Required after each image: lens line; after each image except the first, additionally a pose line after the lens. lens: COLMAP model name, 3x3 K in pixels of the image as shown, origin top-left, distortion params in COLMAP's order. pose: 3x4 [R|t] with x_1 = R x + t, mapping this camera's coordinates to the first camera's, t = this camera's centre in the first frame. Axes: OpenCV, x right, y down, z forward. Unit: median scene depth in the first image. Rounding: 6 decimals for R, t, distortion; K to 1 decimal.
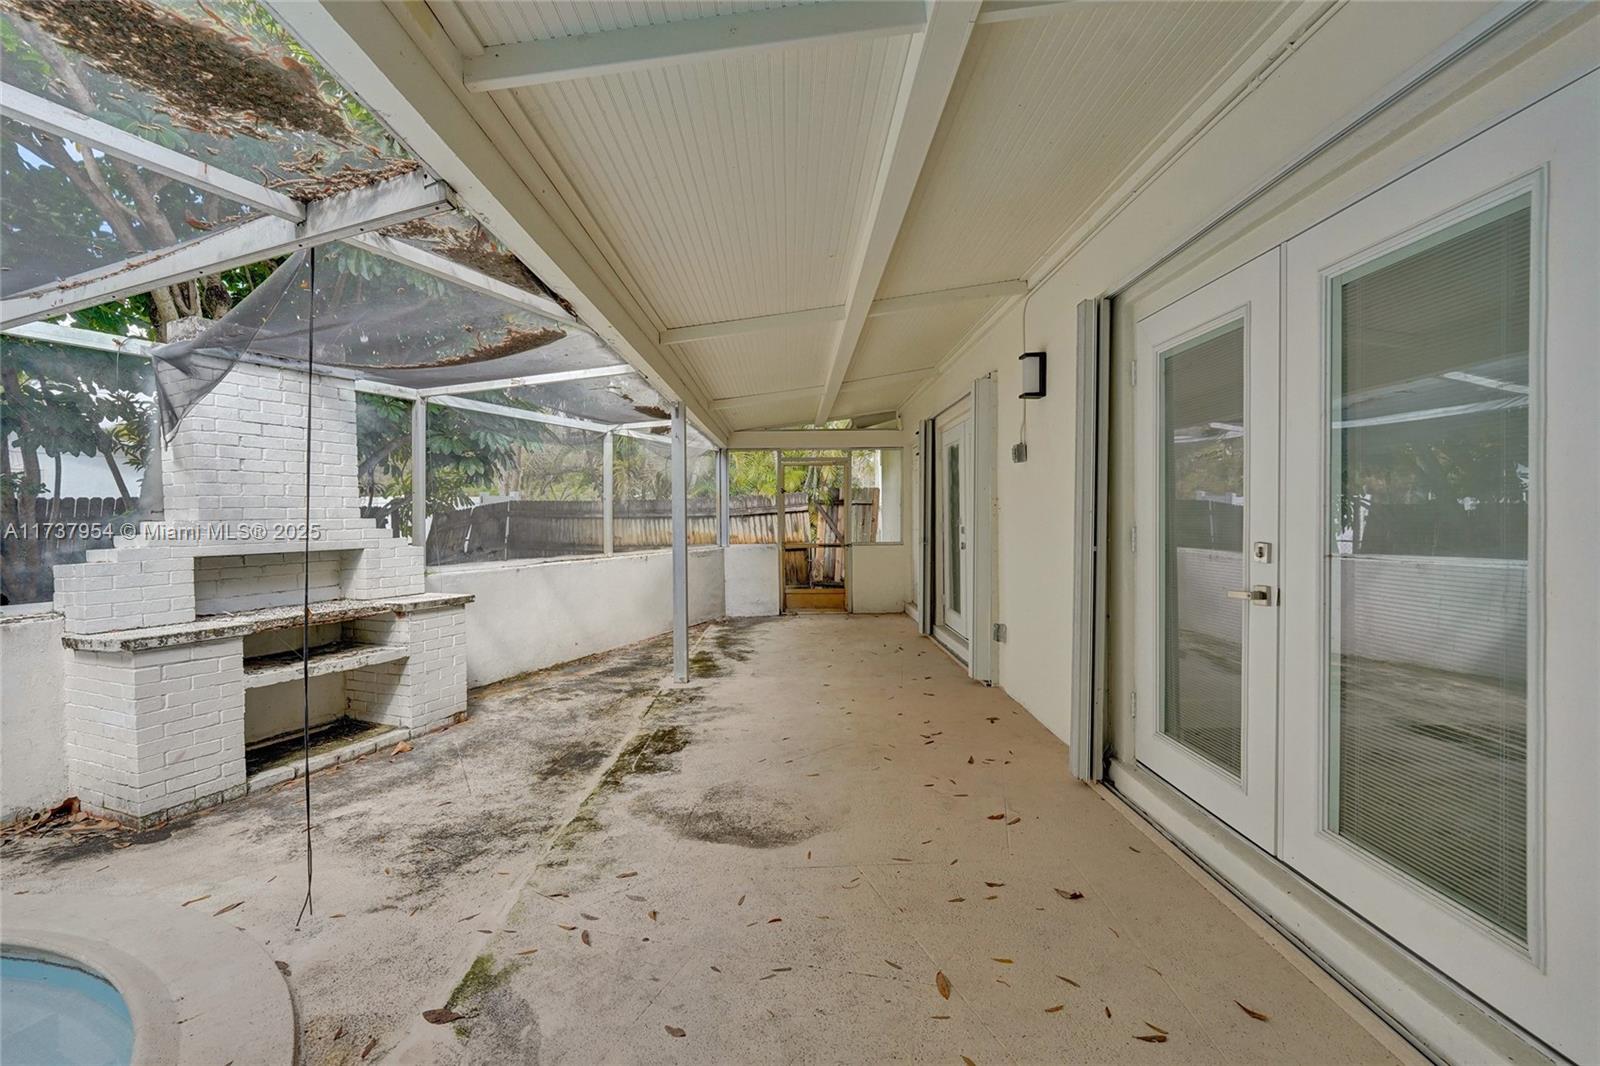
lens RADIAL K [[682.3, 0, 788.2], [0, 682.3, 529.5], [0, 0, 1]] dist [-0.013689, 0.003052]
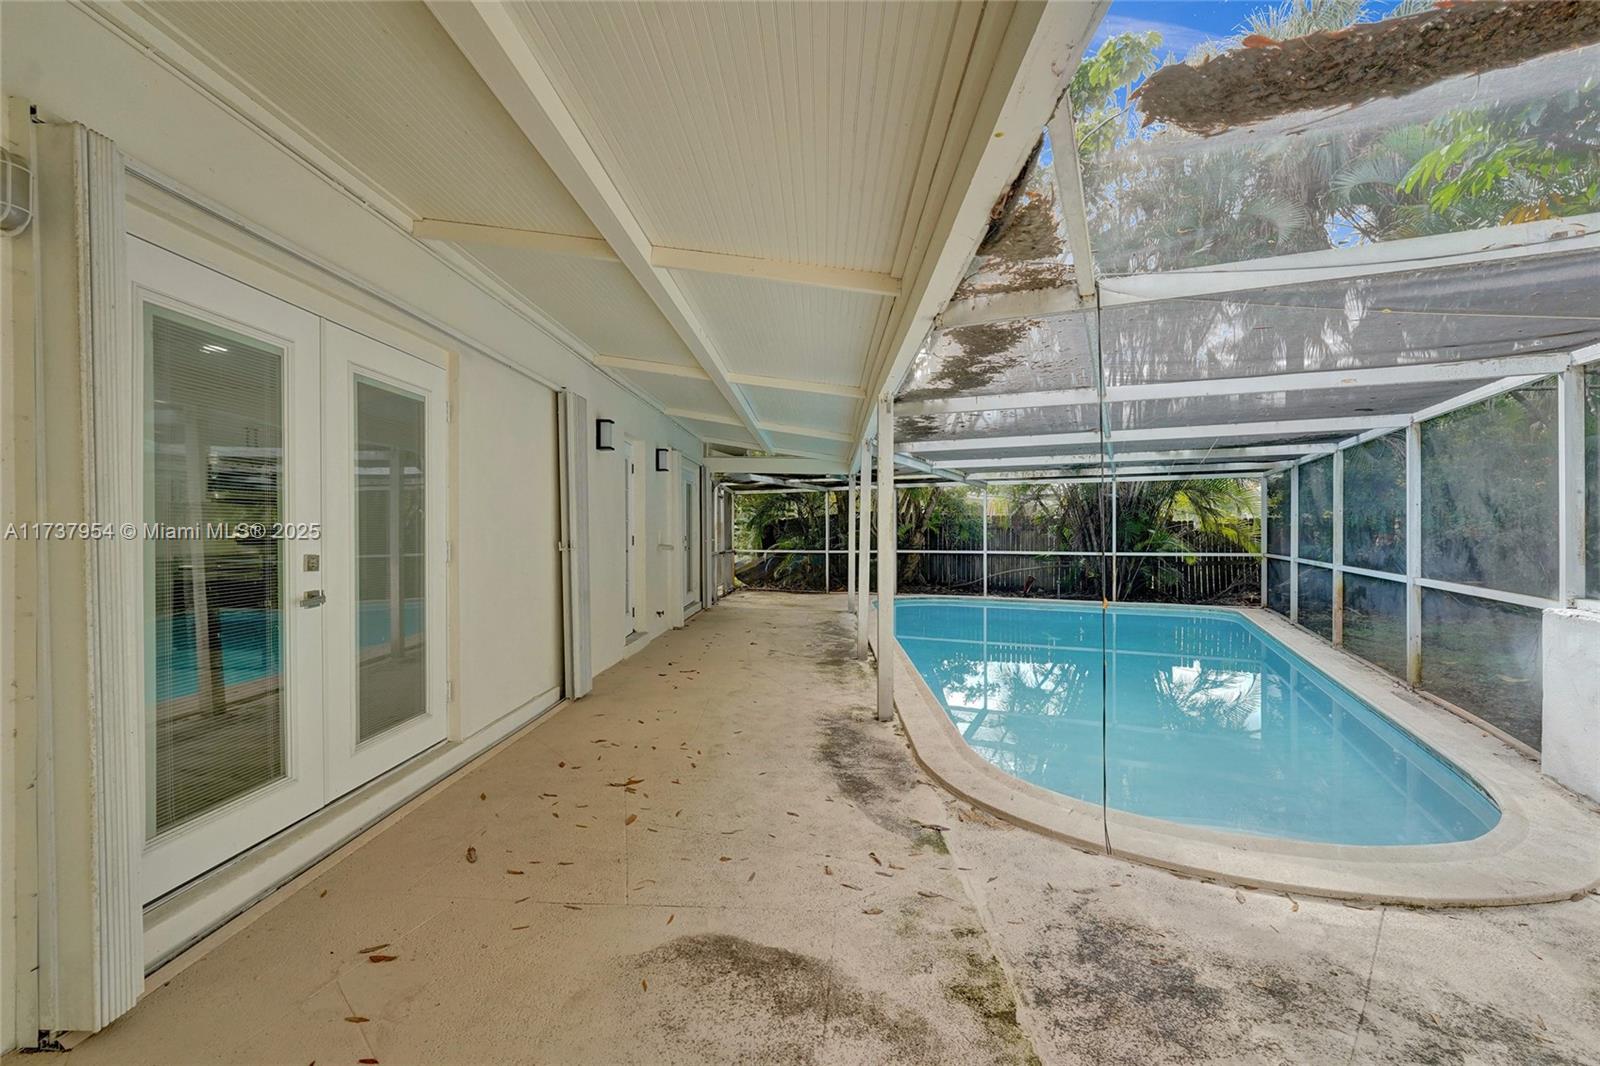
lens RADIAL K [[682.3, 0, 809.2], [0, 682.3, 533.1], [0, 0, 1]] dist [-0.013689, 0.003052]
pose [[-0.999777, 0.008983, 0.019135, -0.164866], [0.009385, 0.999735, 0.021024, -0.029497], [-0.018941, 0.021199, -0.999596, 1.835409]]
